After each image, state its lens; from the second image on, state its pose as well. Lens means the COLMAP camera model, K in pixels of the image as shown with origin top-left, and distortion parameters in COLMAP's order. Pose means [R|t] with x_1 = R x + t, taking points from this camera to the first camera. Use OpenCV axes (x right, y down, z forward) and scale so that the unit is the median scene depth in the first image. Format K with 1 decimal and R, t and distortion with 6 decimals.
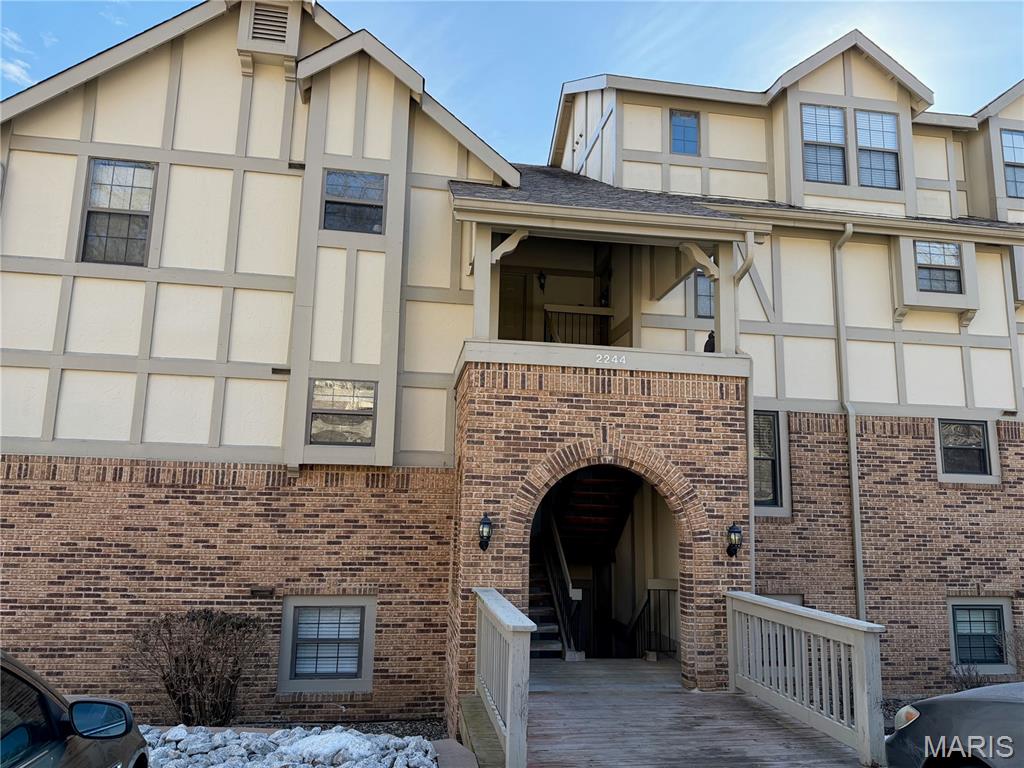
lens RADIAL K [[719.3, 0, 512.0], [0, 719.3, 384.0], [0, 0, 1]] dist [0.090794, -0.123325]
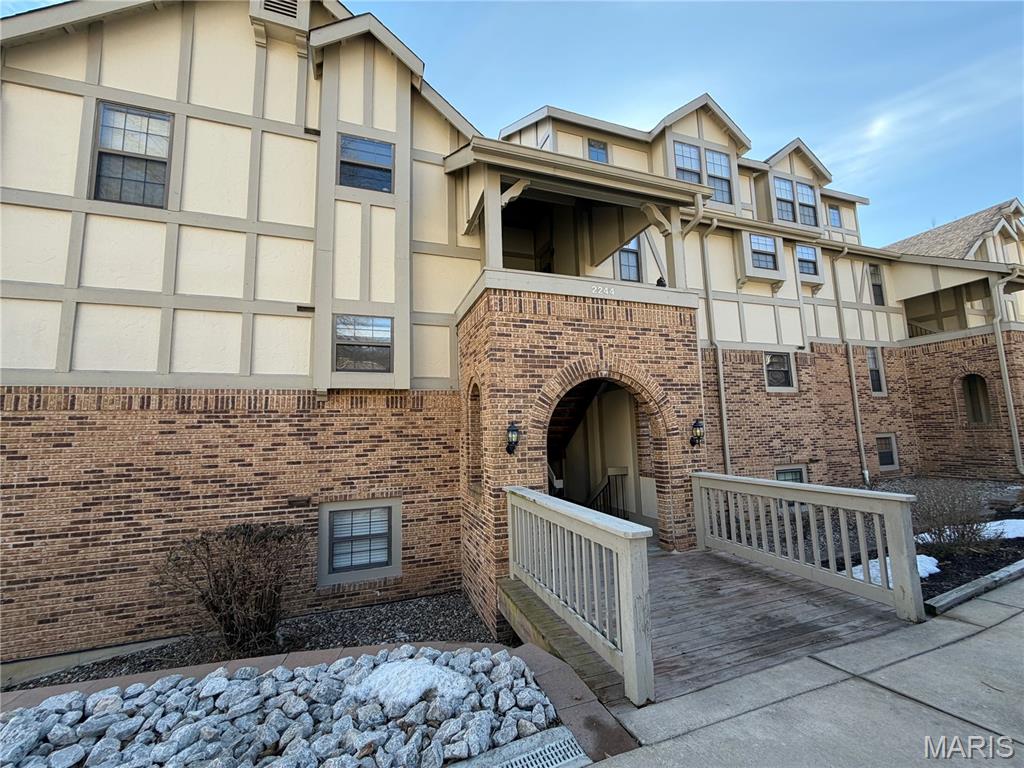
lens RADIAL K [[405.0, 0, 509.3], [0, 405.0, 382.5], [0, 0, 1]] dist [0.002375, 0.000238]
pose [[0.981937, -0.028068, 0.187116, -0.133584], [0.018432, 0.998422, 0.053040, 0.072691], [-0.188309, -0.048633, 0.980905, 0.327468]]
